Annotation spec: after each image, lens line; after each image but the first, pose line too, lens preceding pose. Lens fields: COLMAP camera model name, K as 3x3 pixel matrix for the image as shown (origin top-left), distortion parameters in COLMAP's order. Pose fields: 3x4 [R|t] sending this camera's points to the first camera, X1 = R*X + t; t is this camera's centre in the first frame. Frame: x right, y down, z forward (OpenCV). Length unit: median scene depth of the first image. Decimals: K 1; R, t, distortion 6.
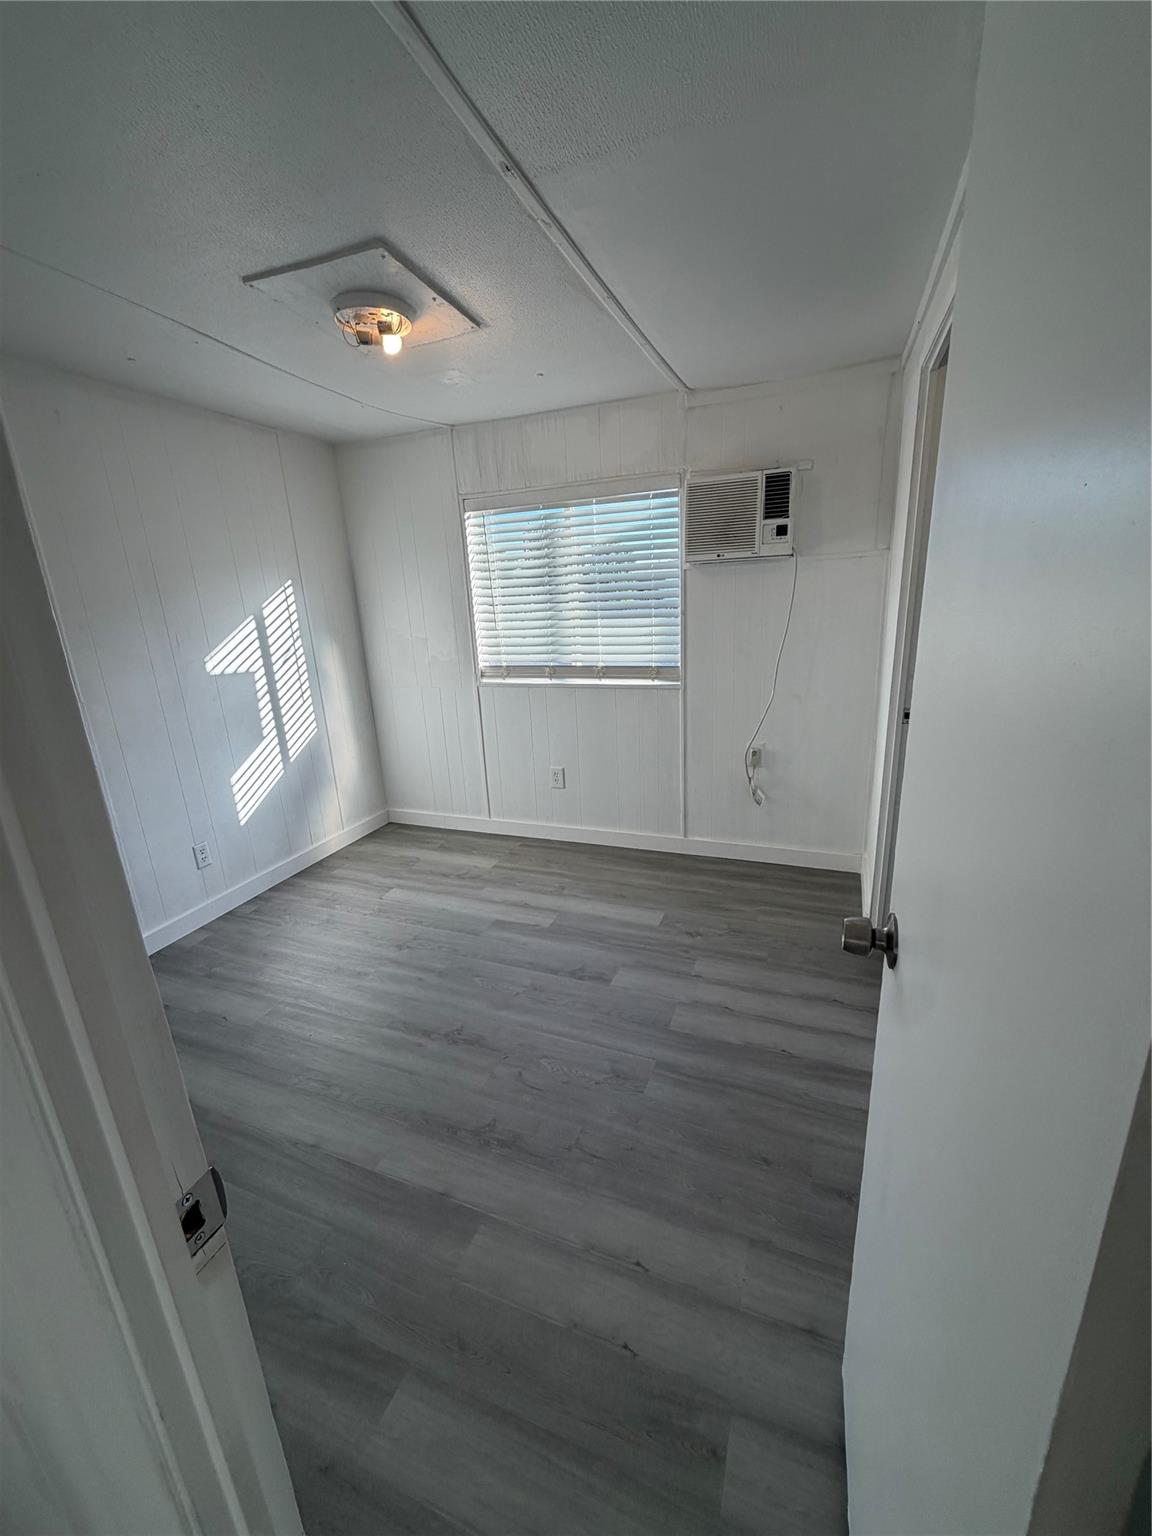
lens RADIAL K [[605.3, 0, 576.0], [0, 605.3, 768.0], [0, 0, 1]] dist [-0.000627, 0.000098]
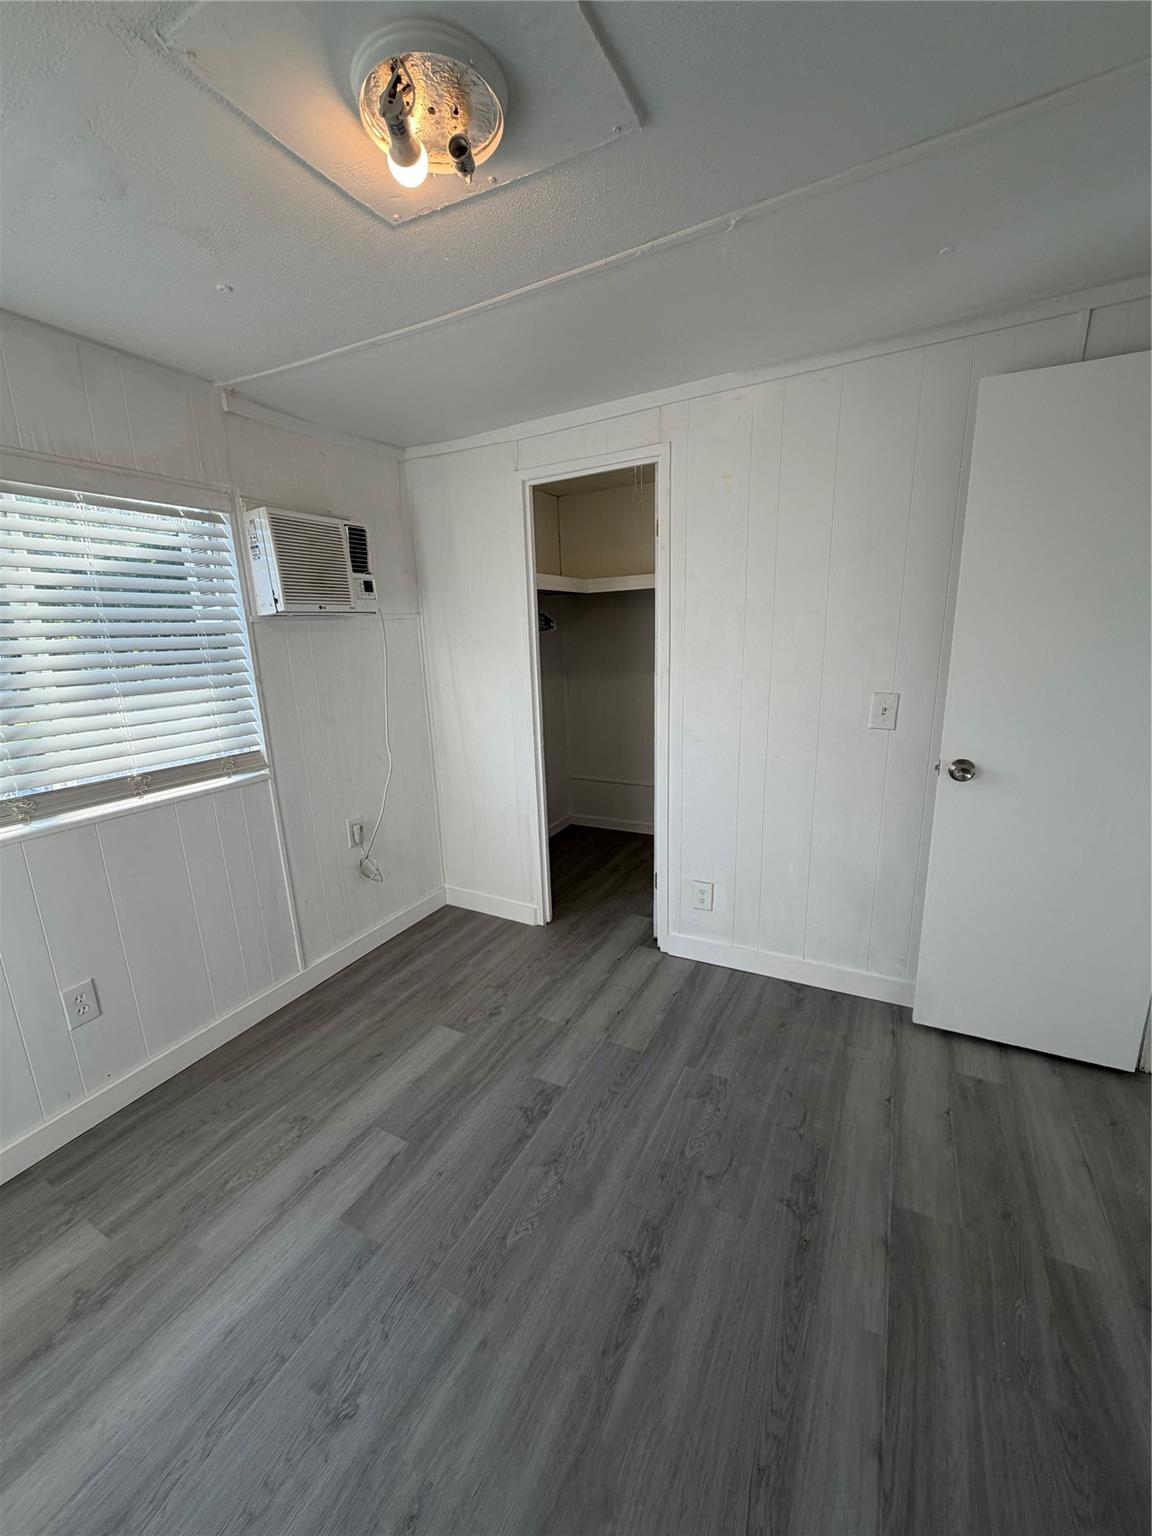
lens RADIAL K [[605.3, 0, 576.0], [0, 605.3, 768.0], [0, 0, 1]] dist [-0.000627, 0.000098]
pose [[0.116684, -0.179742, 0.976769, -0.585743], [0.305033, 0.942438, 0.136986, -0.151291], [-0.945166, 0.281963, 0.164795, 0.601116]]
